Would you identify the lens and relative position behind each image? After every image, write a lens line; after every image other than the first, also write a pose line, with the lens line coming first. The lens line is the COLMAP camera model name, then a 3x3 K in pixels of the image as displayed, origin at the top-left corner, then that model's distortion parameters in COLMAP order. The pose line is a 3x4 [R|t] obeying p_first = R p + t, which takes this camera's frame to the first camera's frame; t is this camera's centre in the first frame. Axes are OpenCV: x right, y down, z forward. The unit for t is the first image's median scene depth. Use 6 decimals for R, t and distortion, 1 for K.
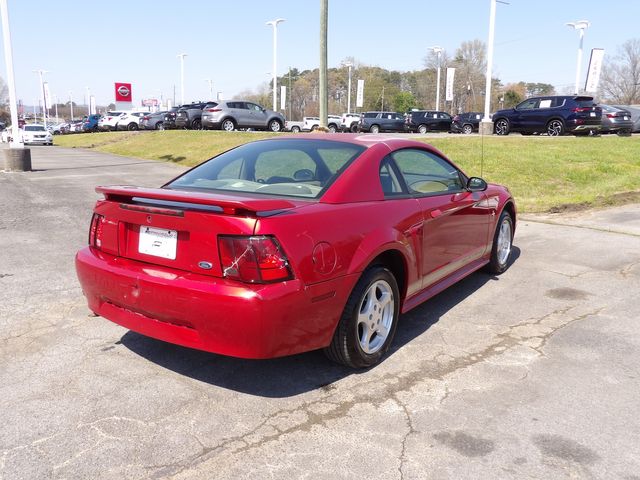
lens RADIAL K [[537.3, 0, 322.0], [0, 537.3, 230.3], [0, 0, 1]] dist [-0.059401, 0.092510]
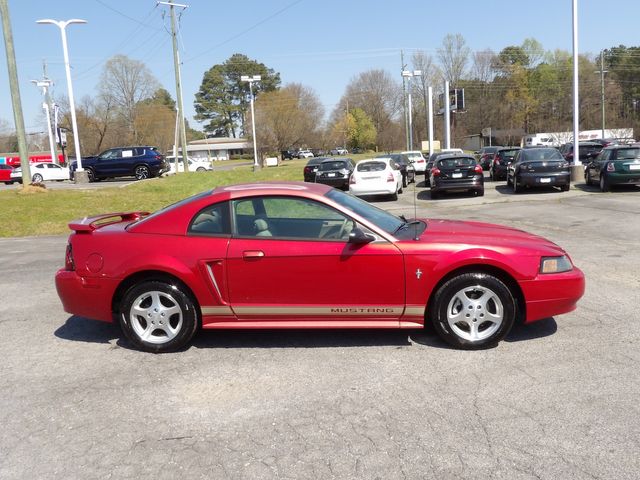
lens RADIAL K [[537.3, 0, 328.3], [0, 537.3, 224.5], [0, 0, 1]] dist [-0.059401, 0.092510]
pose [[0.398186, -0.141618, 0.906307, -0.516129], [0.228704, 0.972137, 0.051424, -0.036001], [-0.888337, 0.186800, 0.419480, 0.103975]]
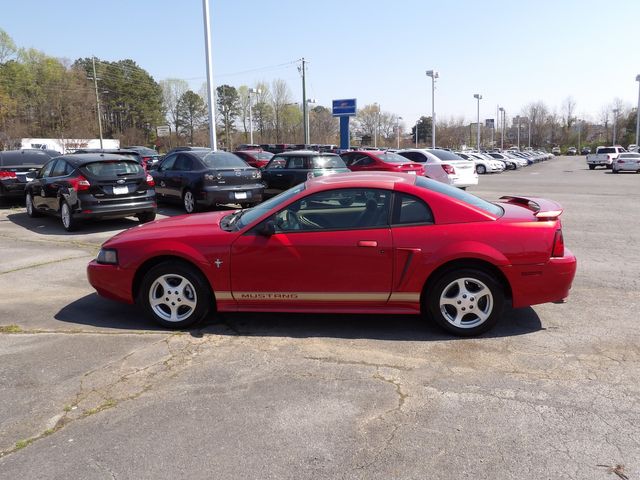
lens RADIAL K [[537.3, 0, 325.1], [0, 537.3, 223.3], [0, 0, 1]] dist [-0.059401, 0.092510]
pose [[-0.490065, -0.119416, 0.863467, -0.198035], [0.171400, 0.958032, 0.229773, -0.071323], [-0.854668, 0.260602, -0.449031, 0.319876]]
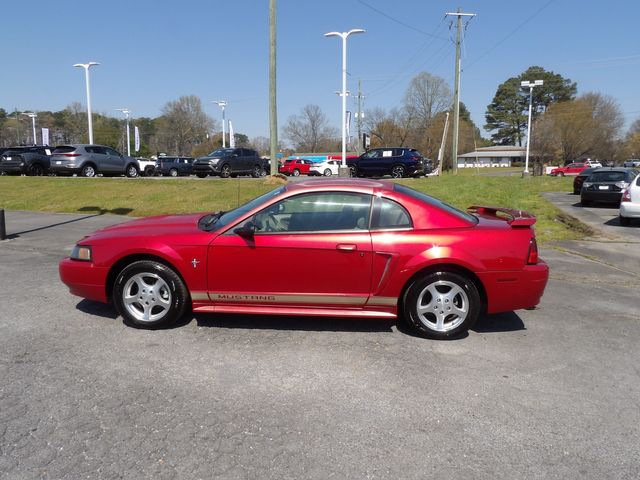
lens RADIAL K [[455.0, 0, 324.2], [0, 455.0, 231.2], [0, 0, 1]] dist [-0.015011, 0.021119]
pose [[0.836748, -0.078108, 0.541989, -0.326700], [0.106731, 0.994055, -0.021519, -0.038259], [-0.537086, 0.075853, 0.840110, 0.151038]]
